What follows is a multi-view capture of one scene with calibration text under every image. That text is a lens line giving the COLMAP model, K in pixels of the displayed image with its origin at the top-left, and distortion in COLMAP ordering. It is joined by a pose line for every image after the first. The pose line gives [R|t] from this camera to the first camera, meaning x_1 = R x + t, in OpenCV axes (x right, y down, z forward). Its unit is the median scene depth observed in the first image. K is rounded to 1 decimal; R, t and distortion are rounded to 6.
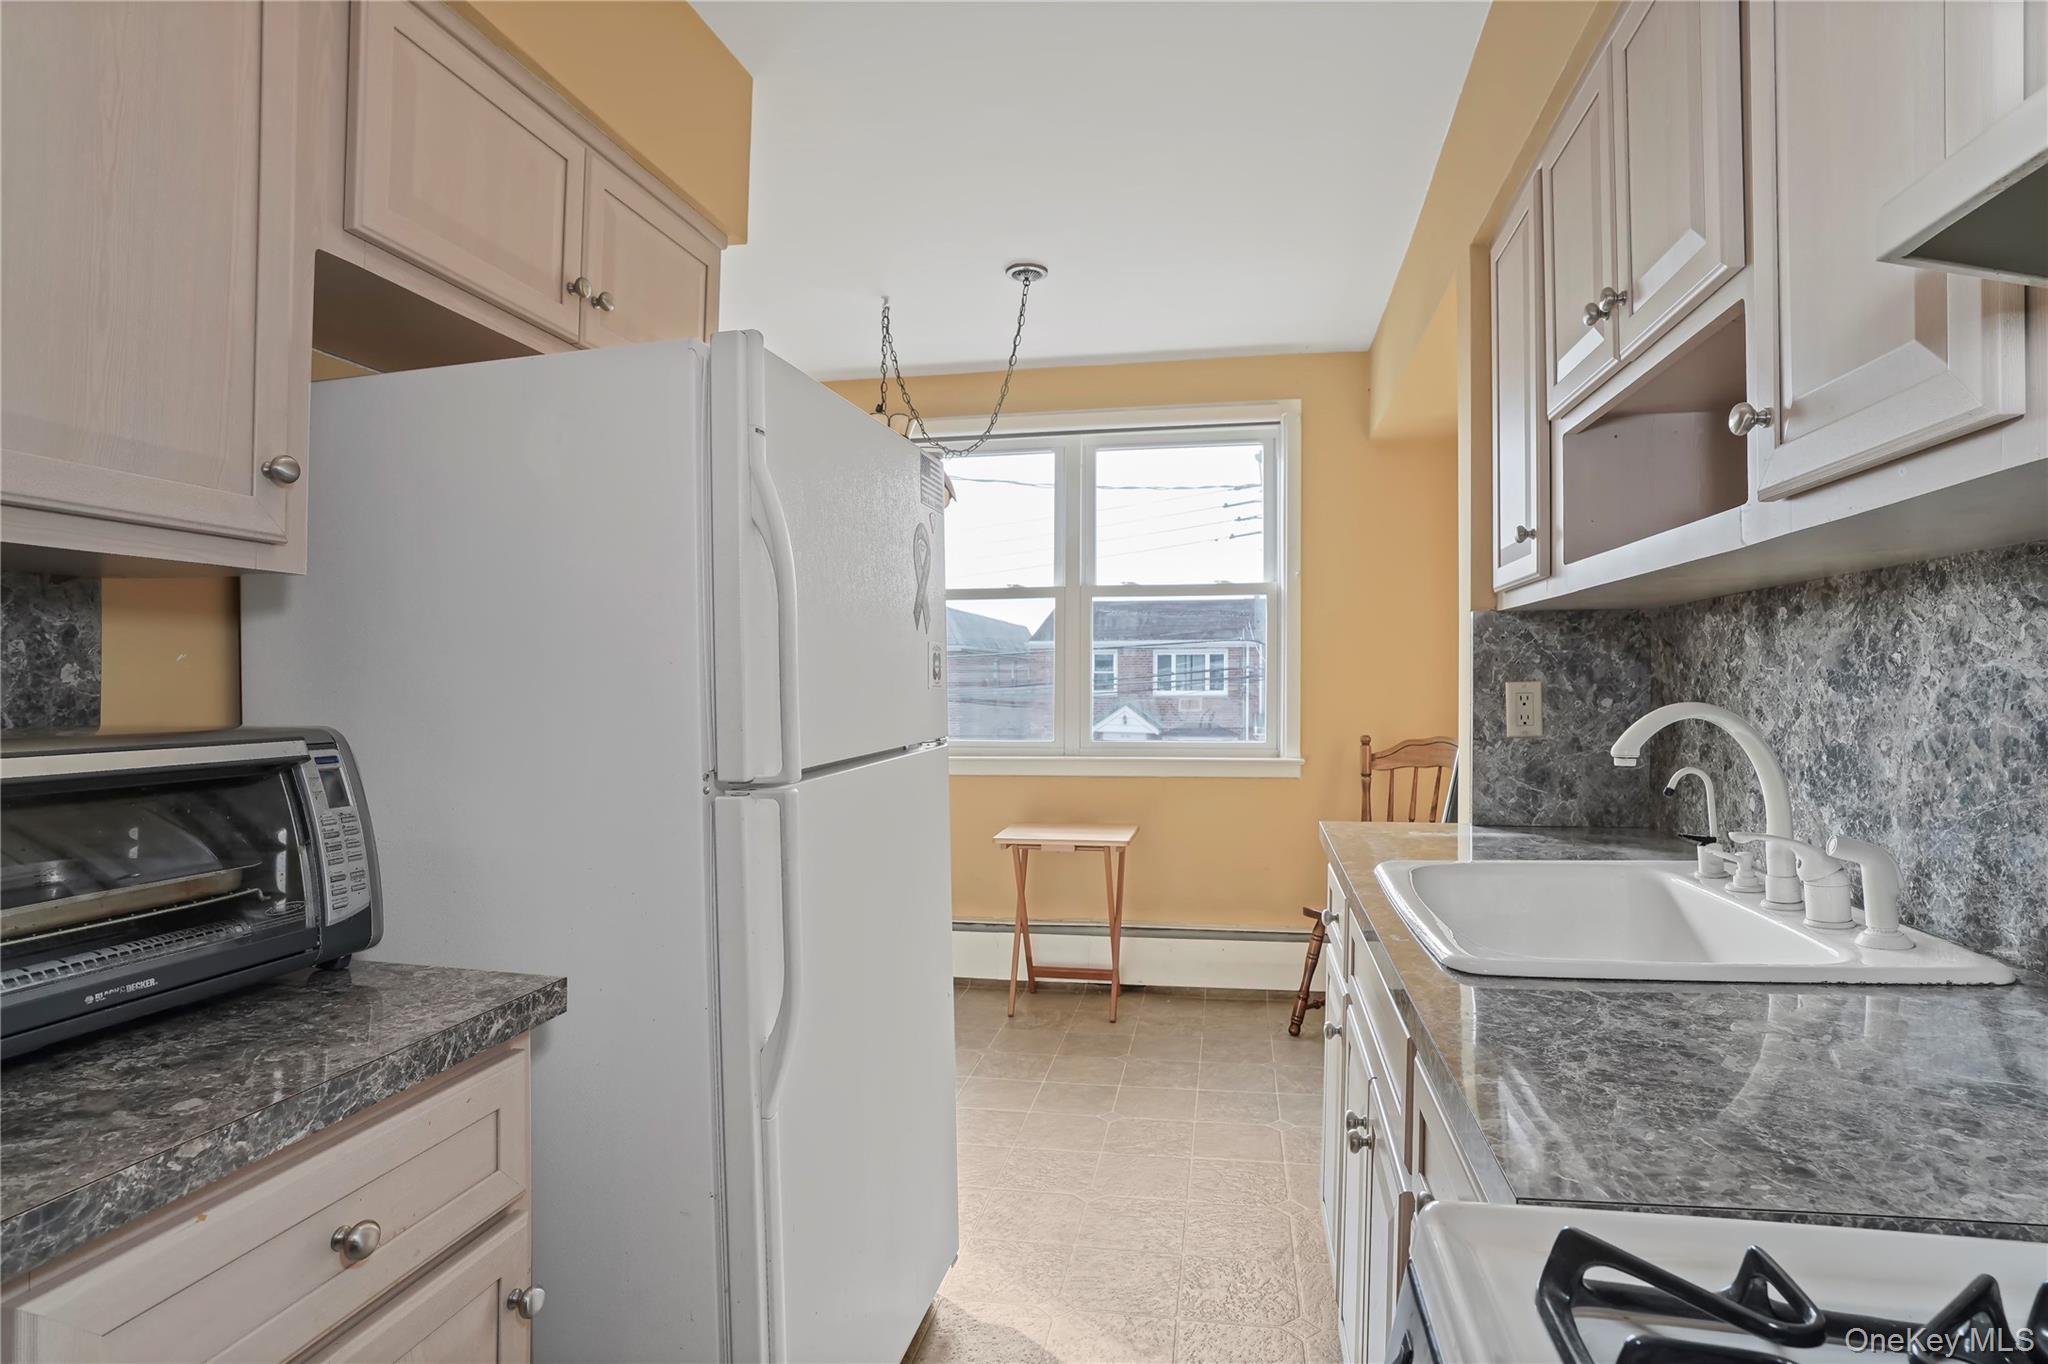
lens RADIAL K [[1026.4, 0, 1019.6], [0, 1026.4, 697.4], [0, 0, 1]] dist [-0.021418, 0.000080]
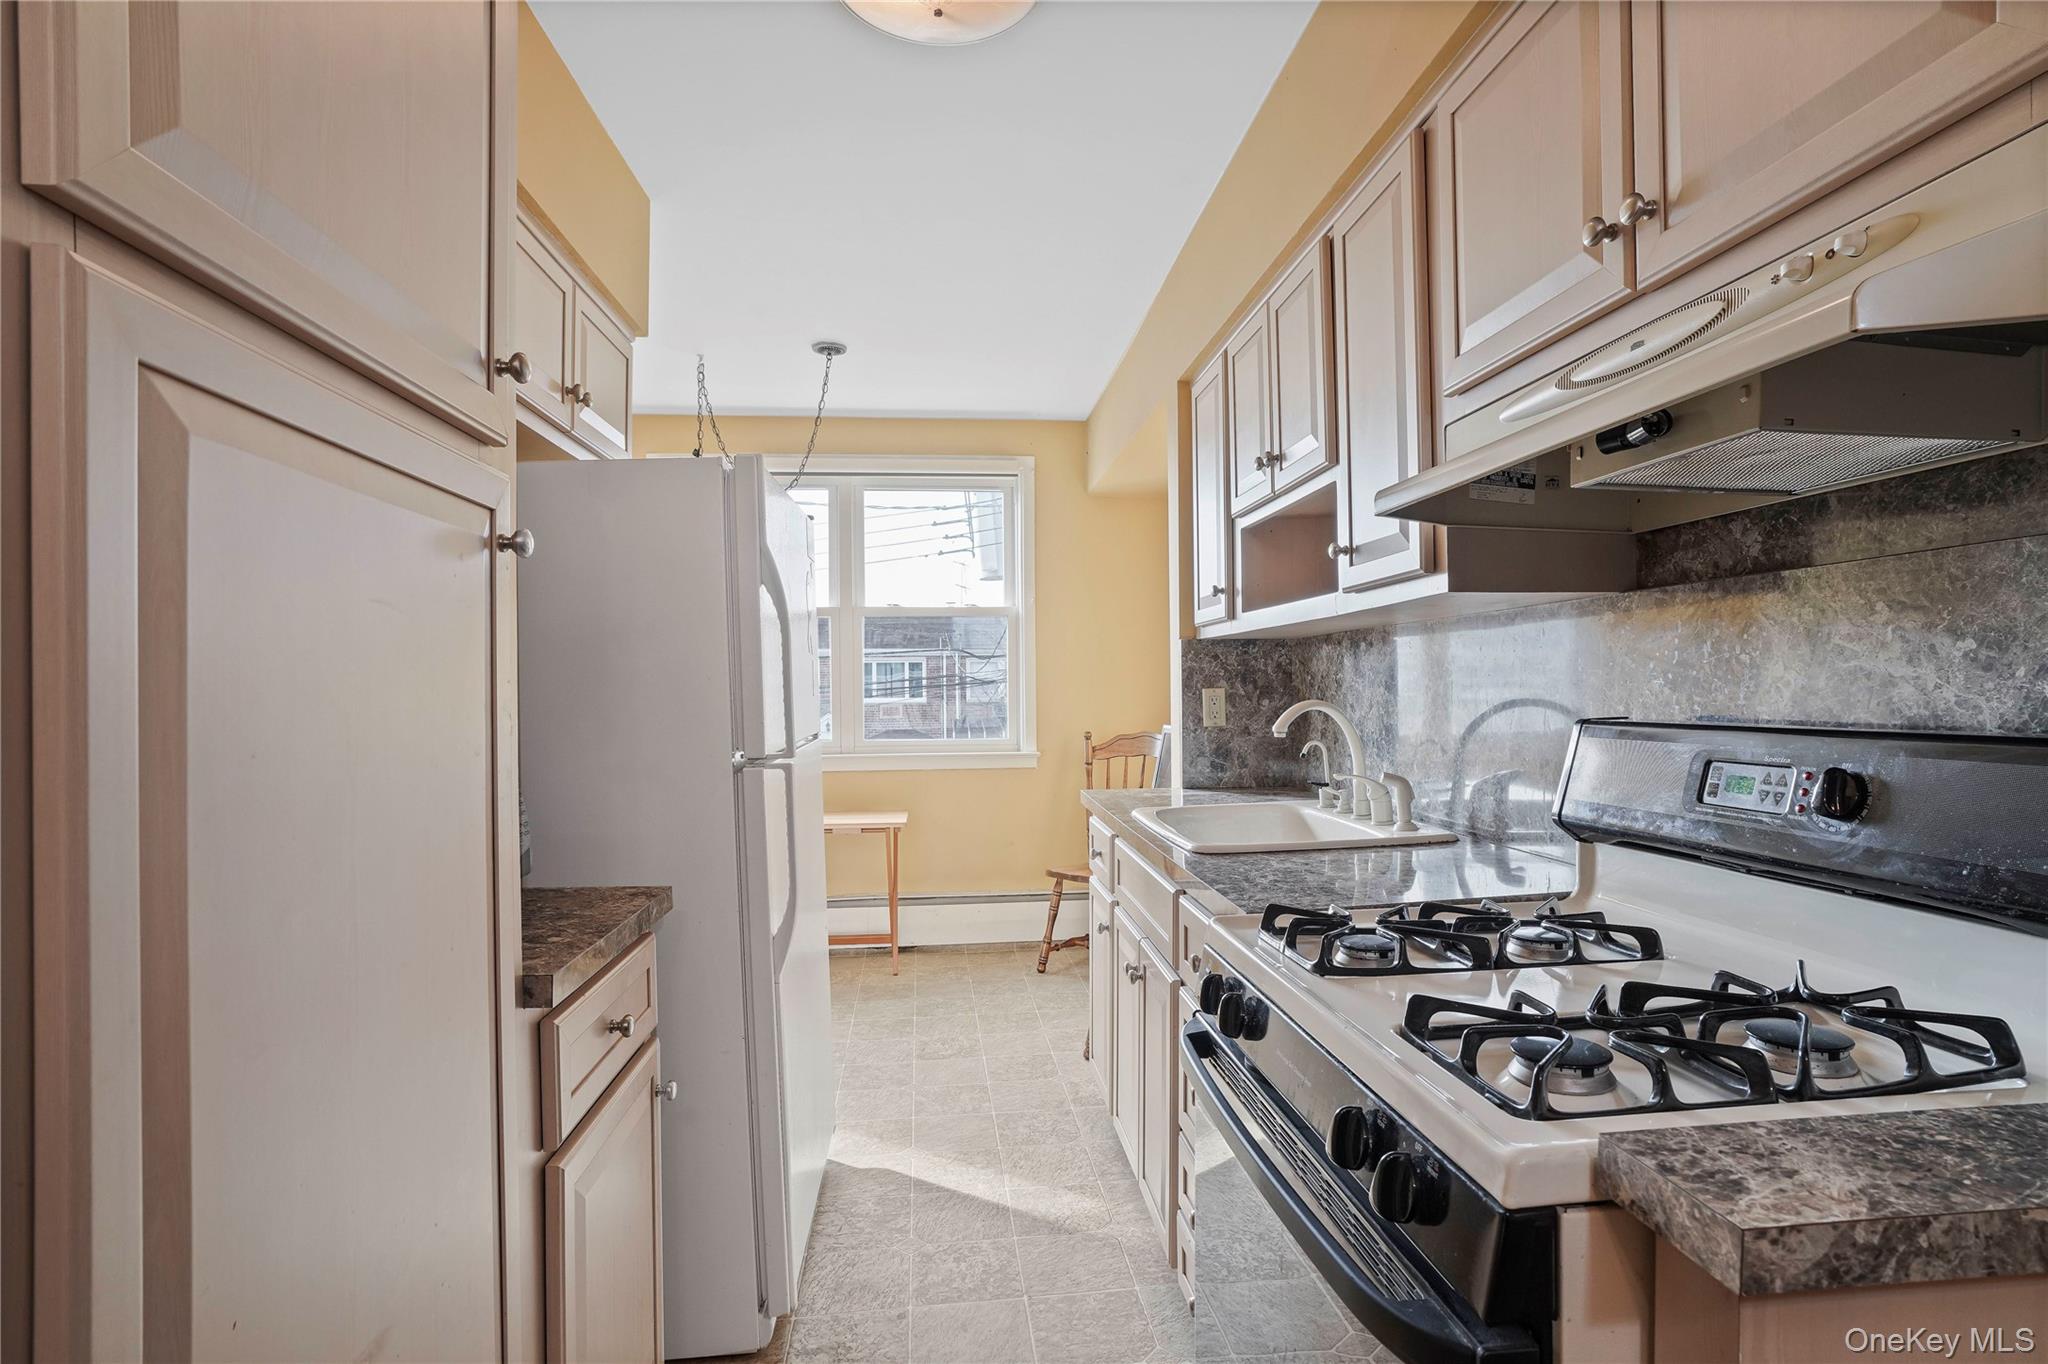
lens RADIAL K [[1026.4, 0, 1033.6], [0, 1026.4, 691.6], [0, 0, 1]] dist [-0.021418, 0.000080]
pose [[0.952269, -0.003277, 0.305241, -0.251589], [0.007500, 0.999892, -0.012666, 0.007555], [-0.305167, 0.014350, 0.952191, -0.398516]]
